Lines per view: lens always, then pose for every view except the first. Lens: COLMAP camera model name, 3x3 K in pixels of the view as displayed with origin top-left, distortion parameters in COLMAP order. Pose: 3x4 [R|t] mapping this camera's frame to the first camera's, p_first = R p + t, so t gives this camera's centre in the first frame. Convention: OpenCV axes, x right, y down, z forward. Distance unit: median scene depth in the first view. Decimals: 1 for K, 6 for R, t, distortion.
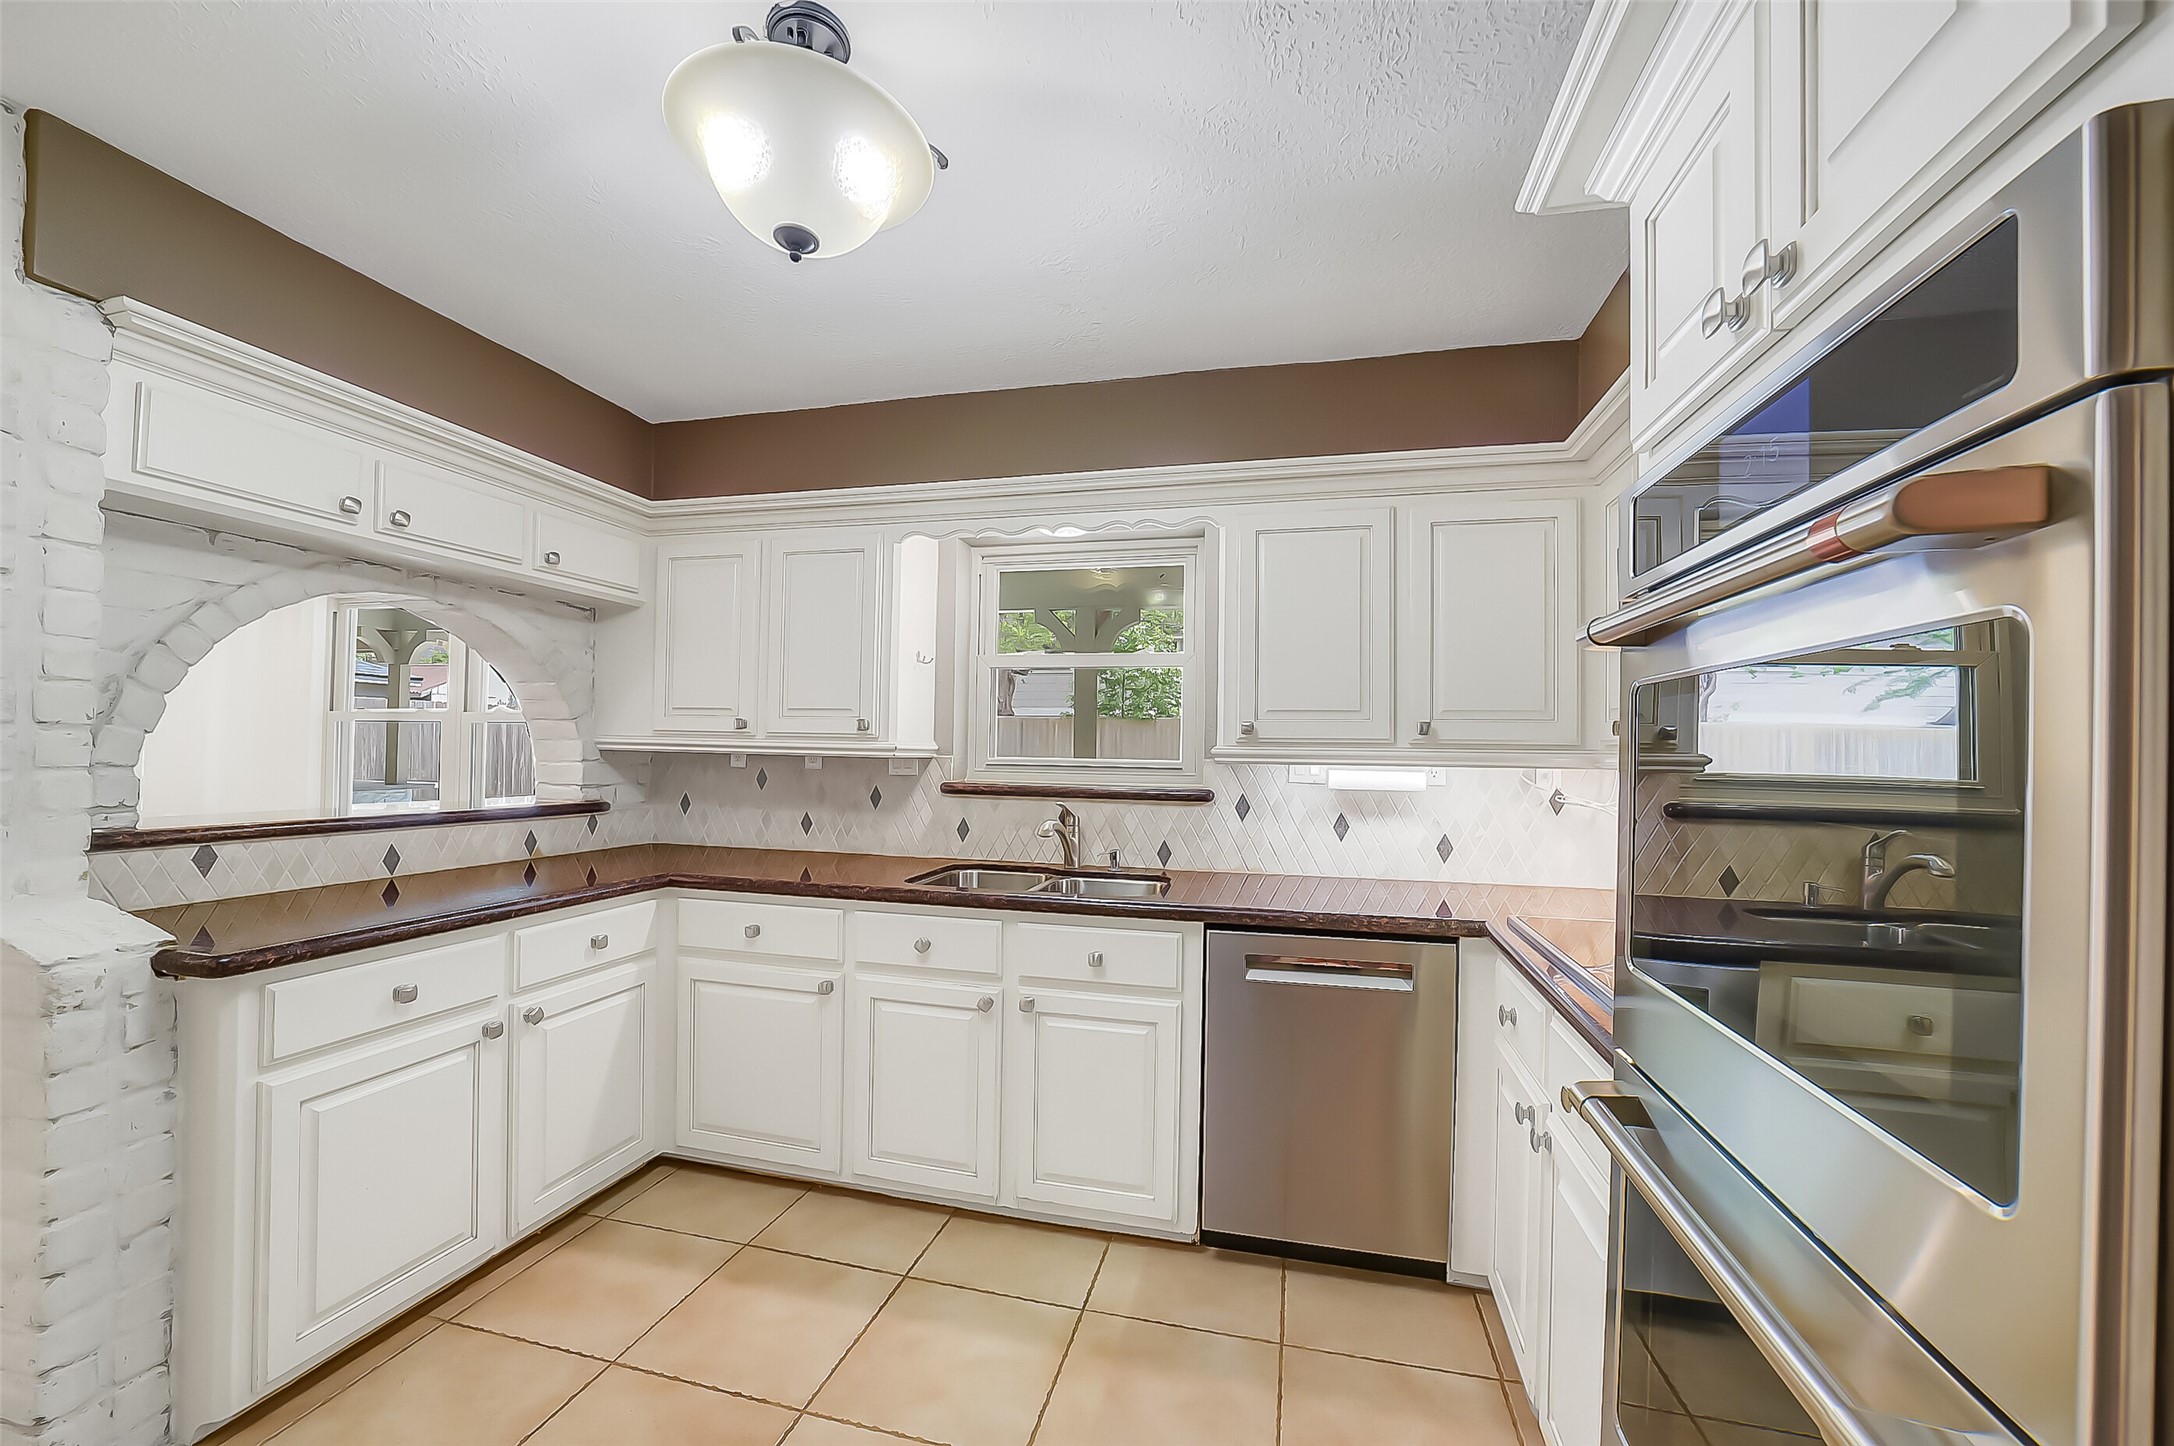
lens RADIAL K [[846.8, 0, 1084.4], [0, 846.8, 738.2], [0, 0, 1]] dist [-0.008387, 0.003139]
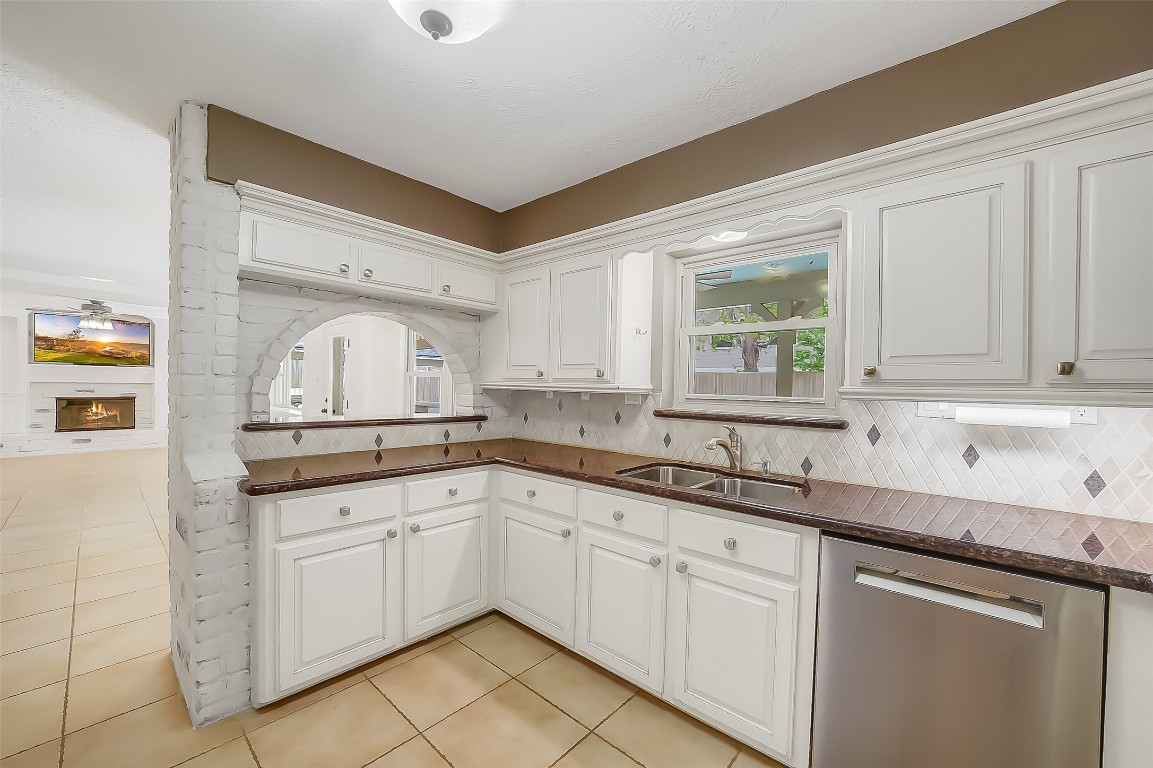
lens RADIAL K [[449.5, 0, 580.7], [0, 449.5, 390.9], [0, 0, 1]] dist [-0.019120, 0.003181]
pose [[0.888719, 0.004622, -0.458428, 0.115905], [0.001633, 0.999911, 0.013249, 0.007280], [0.458449, -0.012523, 0.888633, 0.237283]]
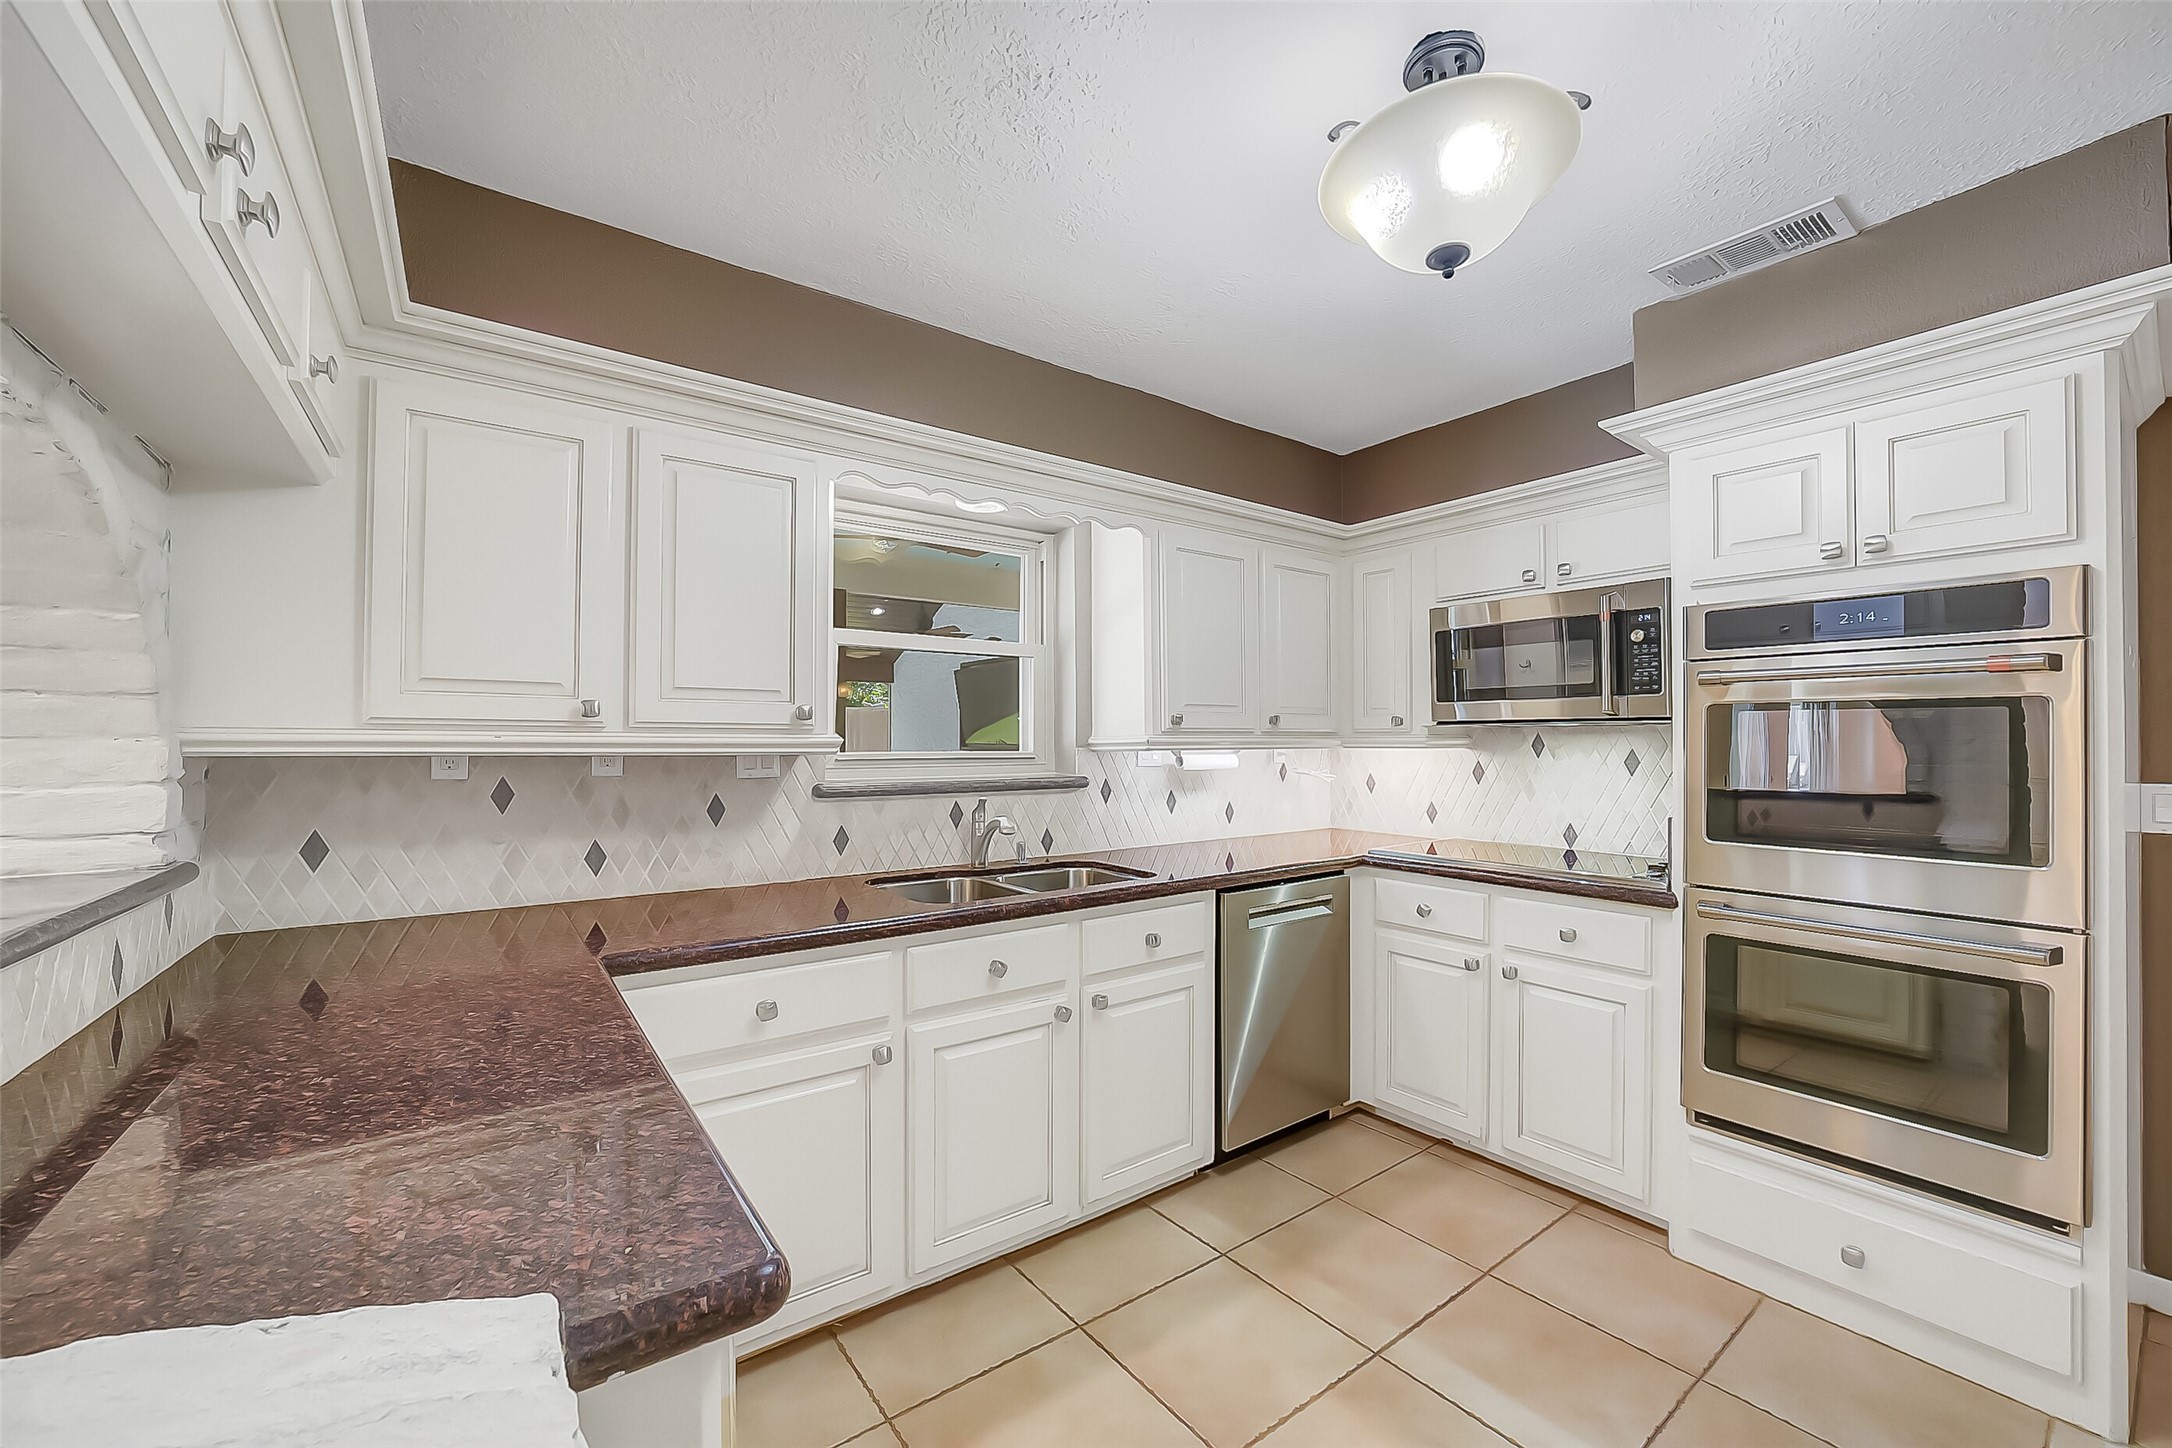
lens RADIAL K [[846.9, 0, 1084.9], [0, 846.9, 732.6], [0, 0, 1]] dist [-0.019120, 0.003181]
pose [[0.635005, -0.008445, 0.772462, -0.766378], [-0.000927, 0.999931, 0.011694, -0.007572], [-0.772507, -0.008141, 0.634954, 0.366649]]
